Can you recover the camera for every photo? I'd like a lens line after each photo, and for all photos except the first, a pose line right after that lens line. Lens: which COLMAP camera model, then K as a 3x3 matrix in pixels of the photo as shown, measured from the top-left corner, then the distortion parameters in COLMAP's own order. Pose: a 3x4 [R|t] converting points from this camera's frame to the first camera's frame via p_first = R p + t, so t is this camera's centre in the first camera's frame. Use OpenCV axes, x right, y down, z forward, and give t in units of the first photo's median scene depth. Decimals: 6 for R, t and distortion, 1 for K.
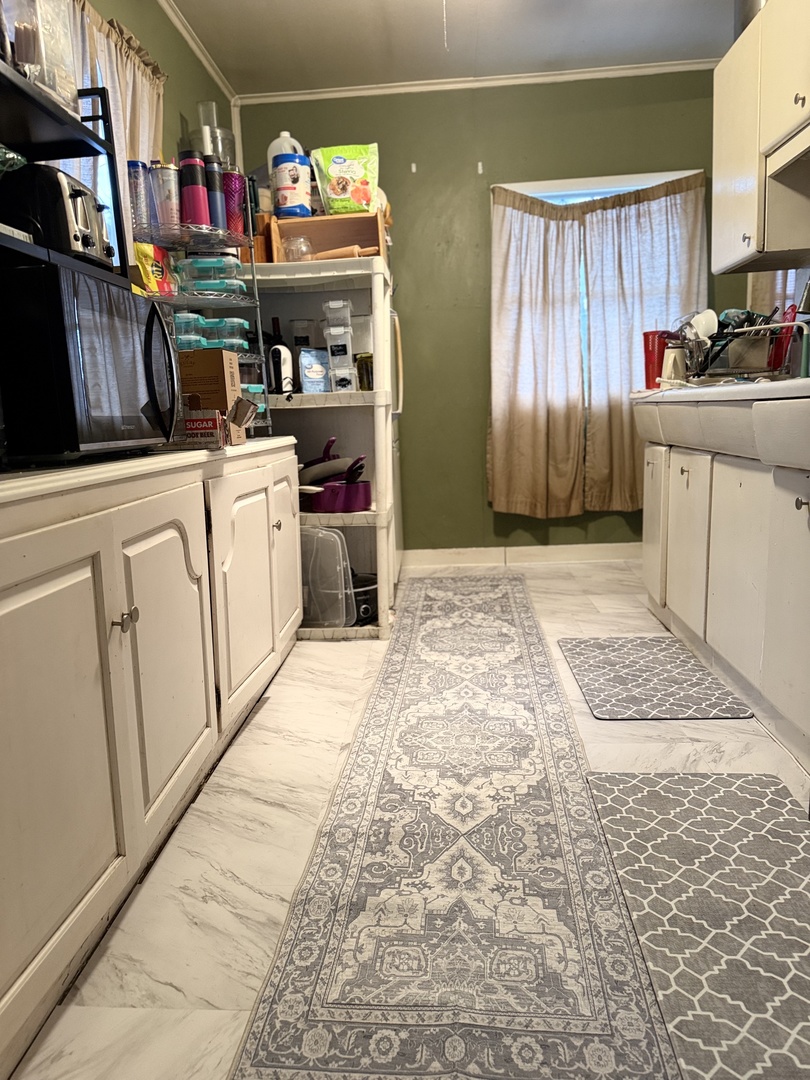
lens RADIAL K [[761.2, 0, 398.1], [0, 761.2, 539.6], [0, 0, 1]] dist [0.079514, -0.064073]
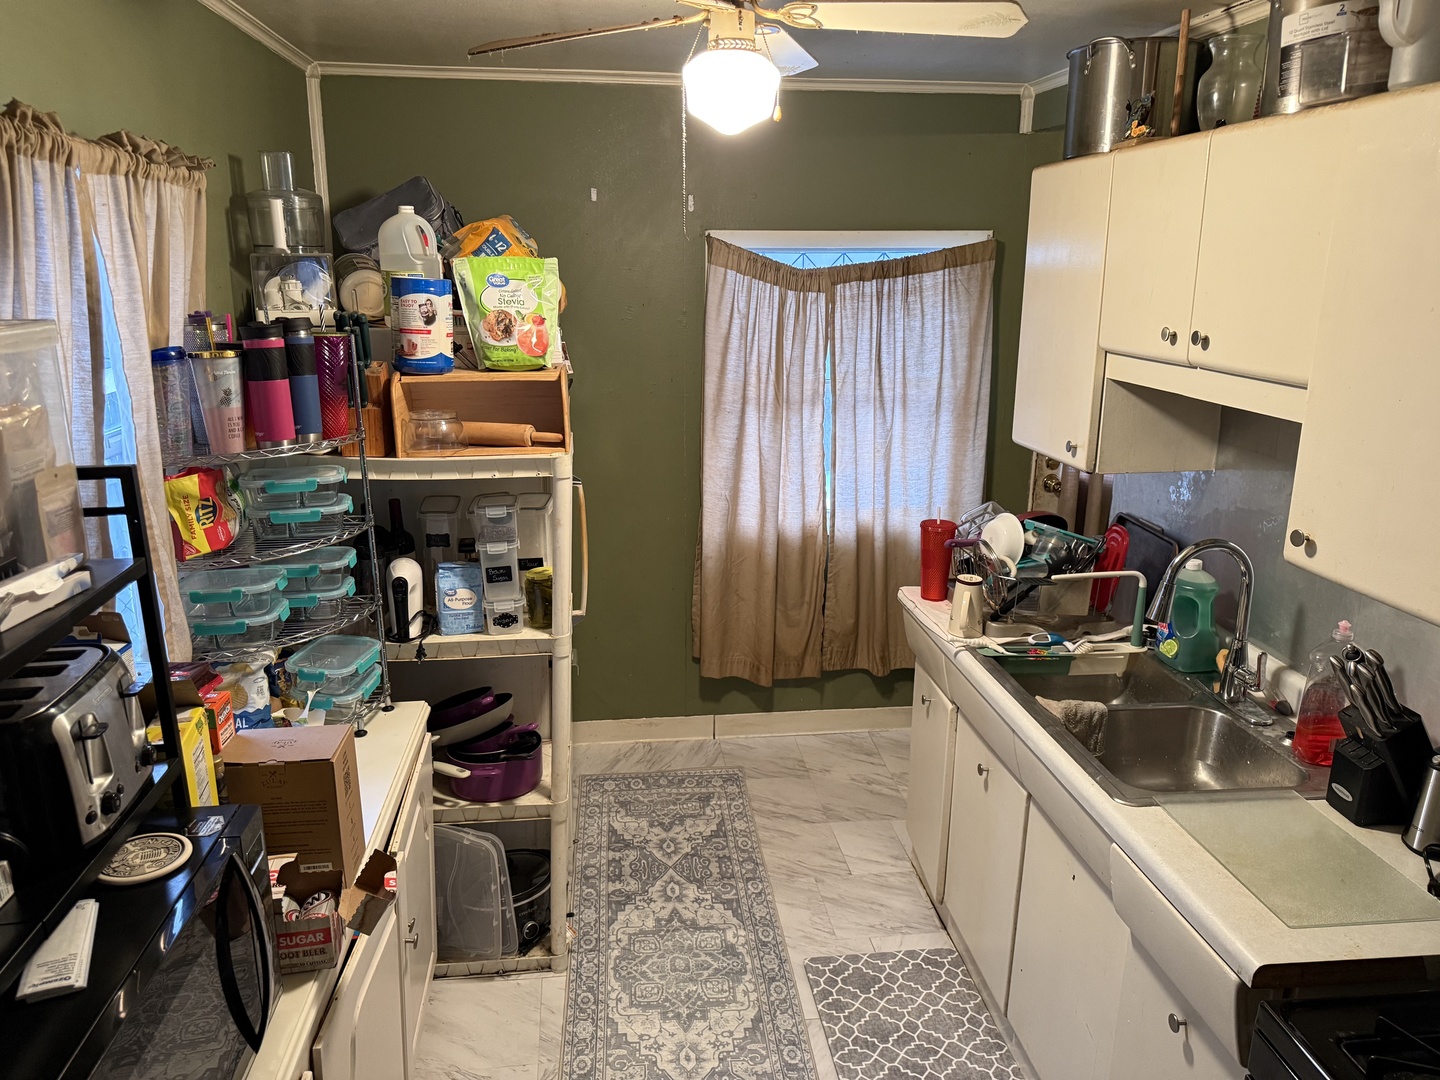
lens RADIAL K [[1015.0, 0, 721.8], [0, 1015.0, 536.4], [0, 0, 1]] dist [0.079514, -0.064073]
pose [[0.981478, 0.002919, 0.191551, -0.053882], [-0.019145, 0.996373, 0.082911, -0.339199], [-0.190614, -0.085042, 0.977974, 0.094247]]
